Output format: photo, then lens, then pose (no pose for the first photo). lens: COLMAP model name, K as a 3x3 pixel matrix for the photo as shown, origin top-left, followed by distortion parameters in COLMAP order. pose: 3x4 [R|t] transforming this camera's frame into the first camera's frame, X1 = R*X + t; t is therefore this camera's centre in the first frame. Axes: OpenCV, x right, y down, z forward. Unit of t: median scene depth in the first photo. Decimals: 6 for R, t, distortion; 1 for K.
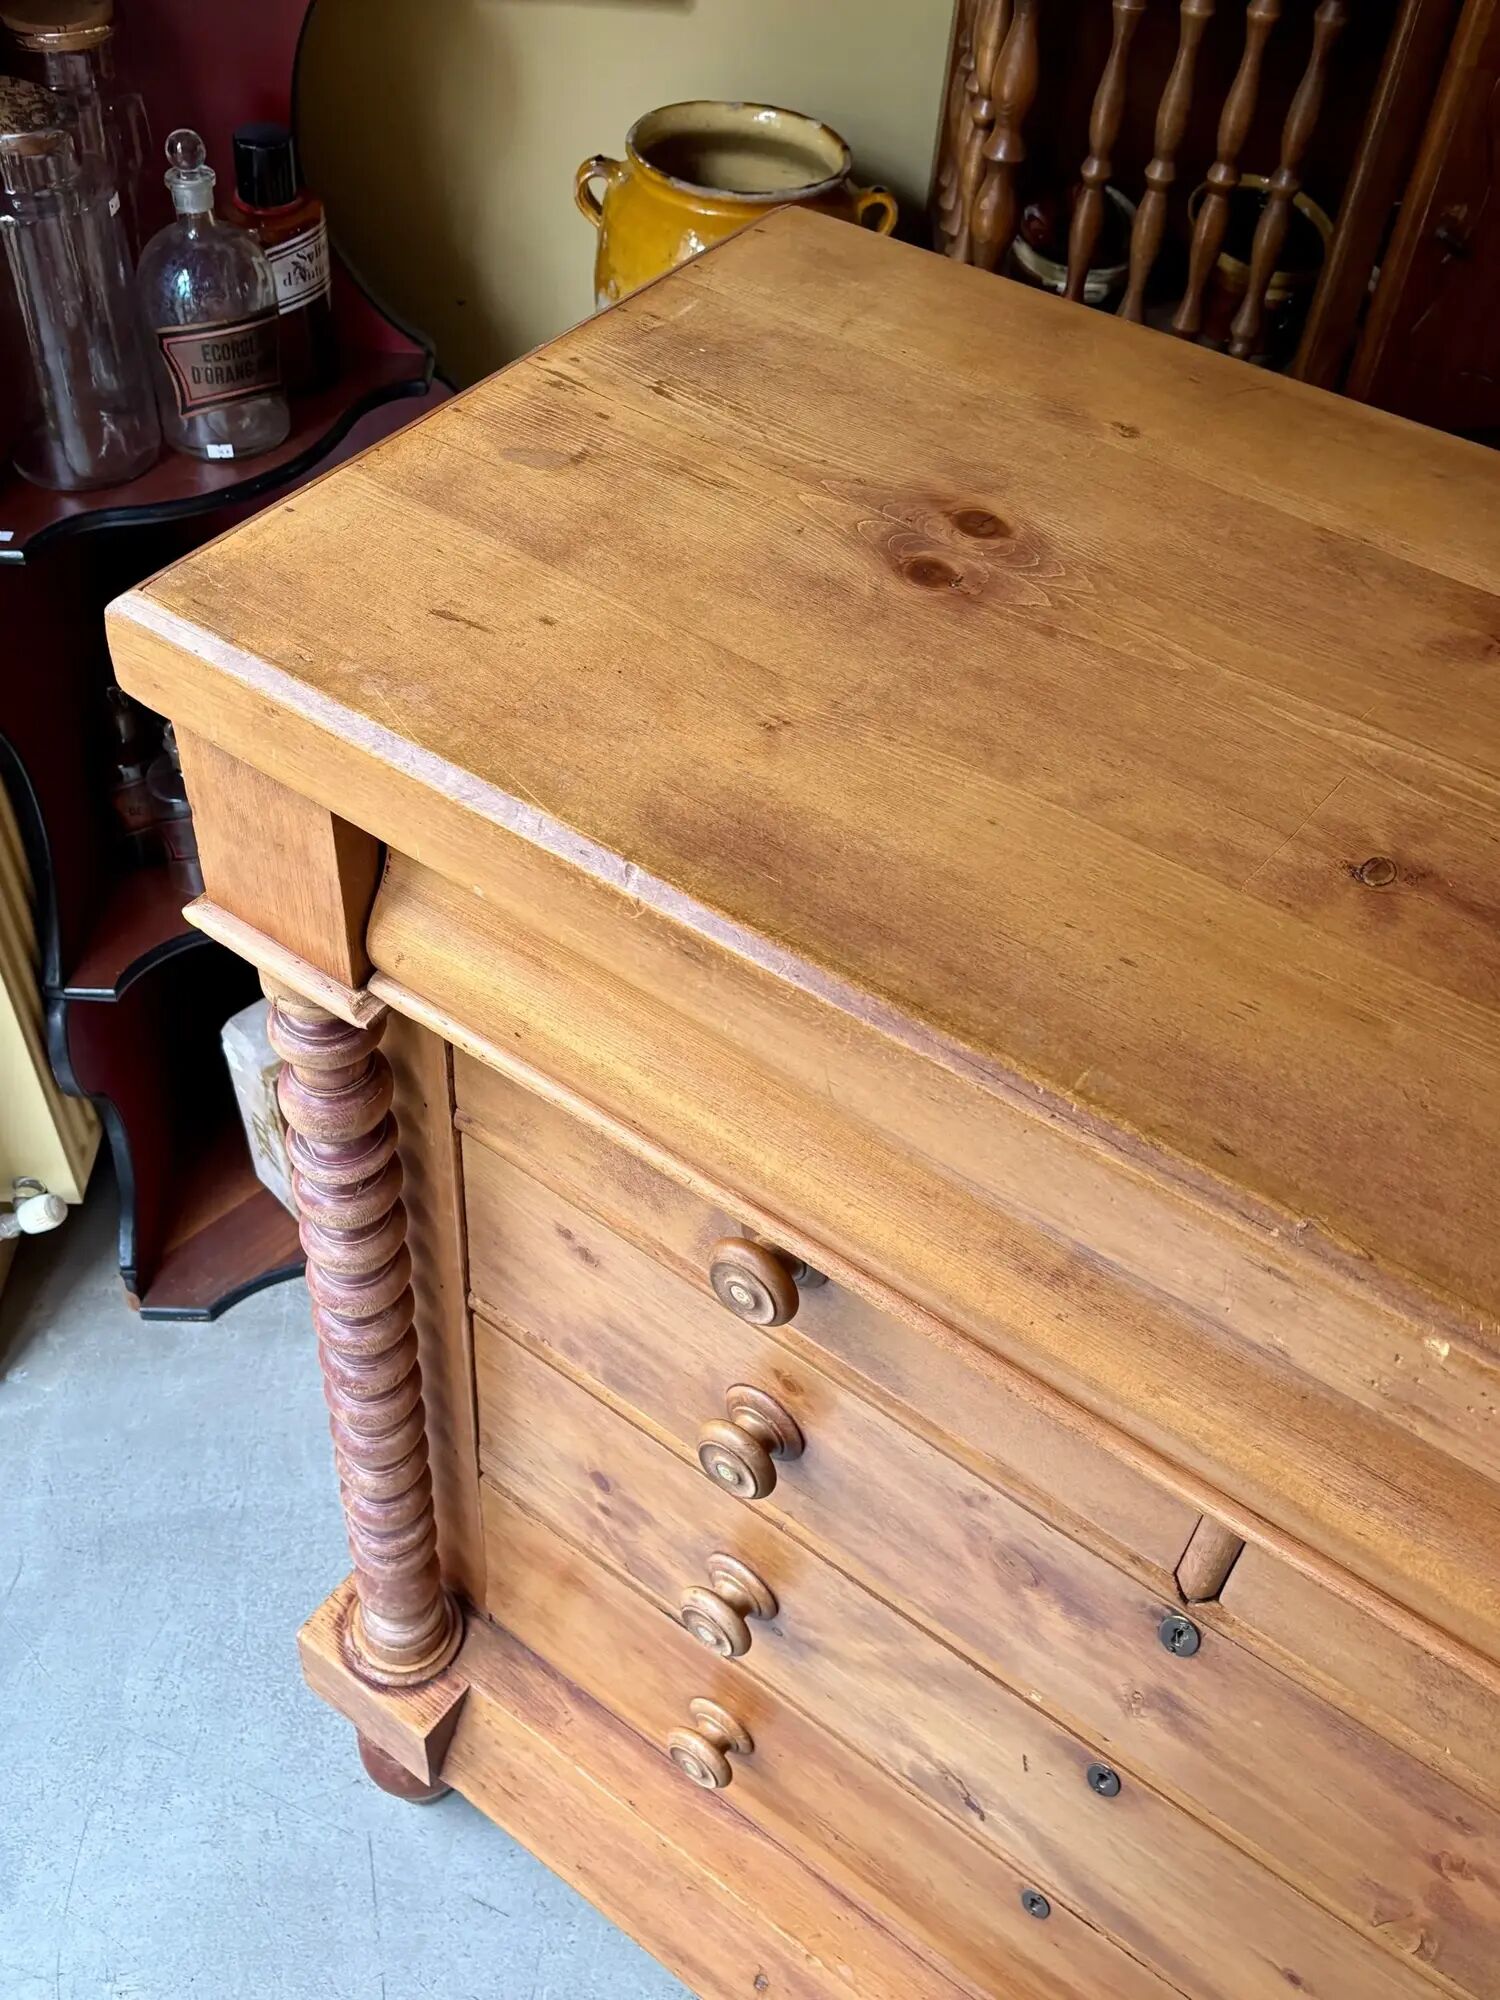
lens RADIAL K [[1881.2, 0, 686.1], [0, 1881.2, 900.3], [0, 0, 1]] dist [0.024576, -0.016392]
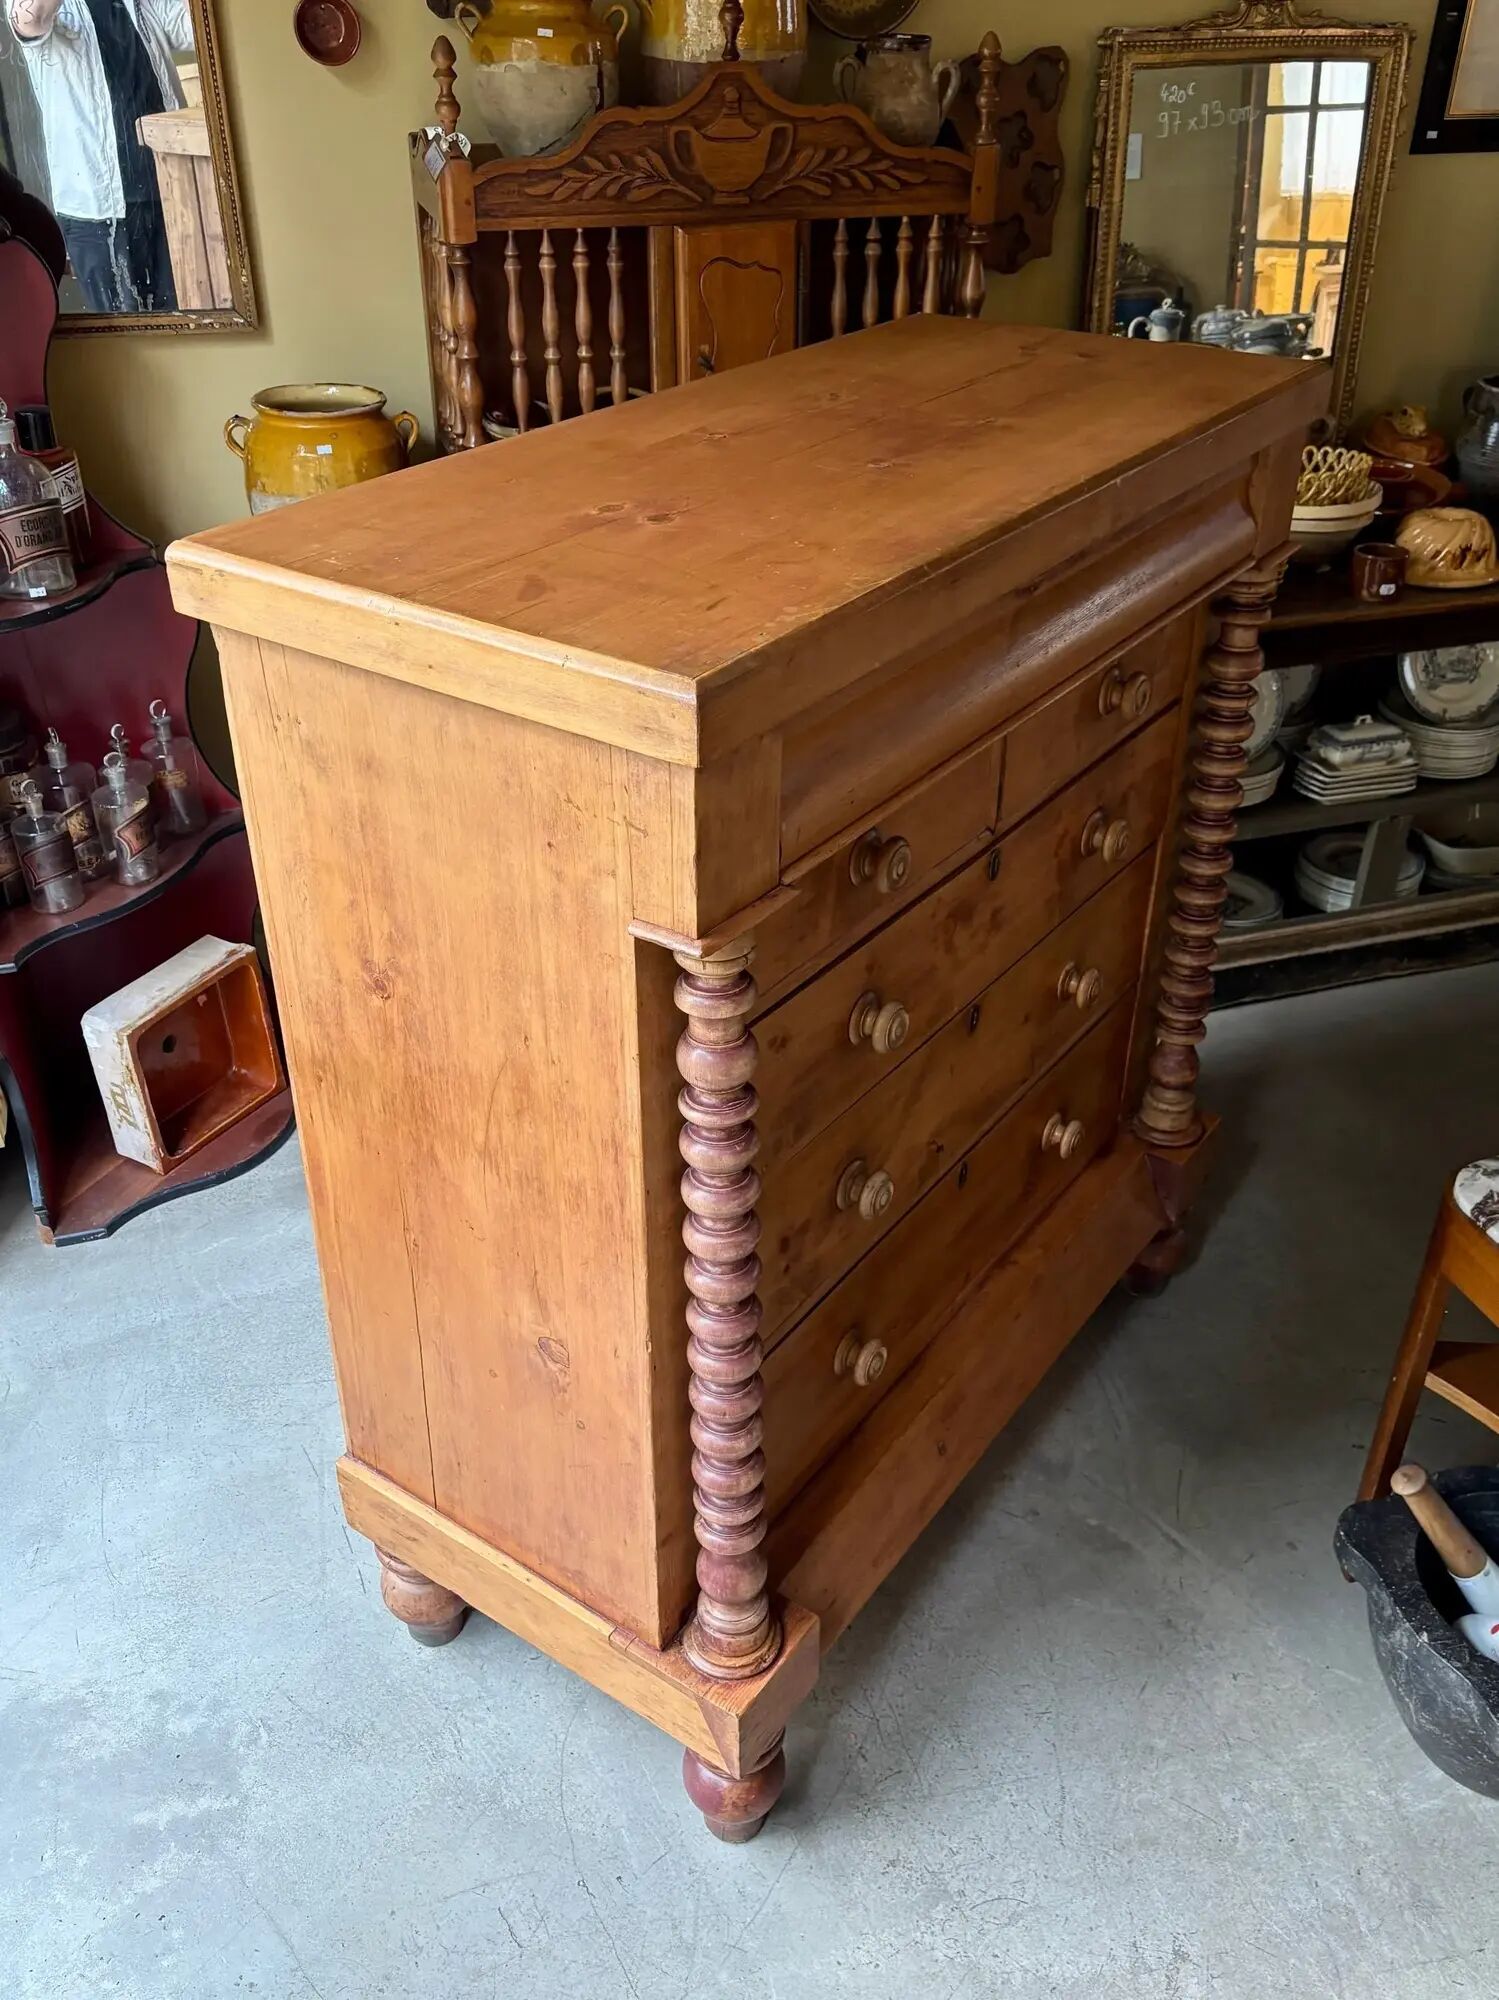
lens RADIAL K [[1695.8, 0, 742.8], [0, 1695.8, 989.4], [0, 0, 1]] dist [0.032347, 0.002934]
pose [[0.945765, -0.202922, 0.253675, -0.122265], [0.252305, 0.950733, -0.180139, 0.545045], [-0.204623, 0.234372, 0.950368, -0.480109]]
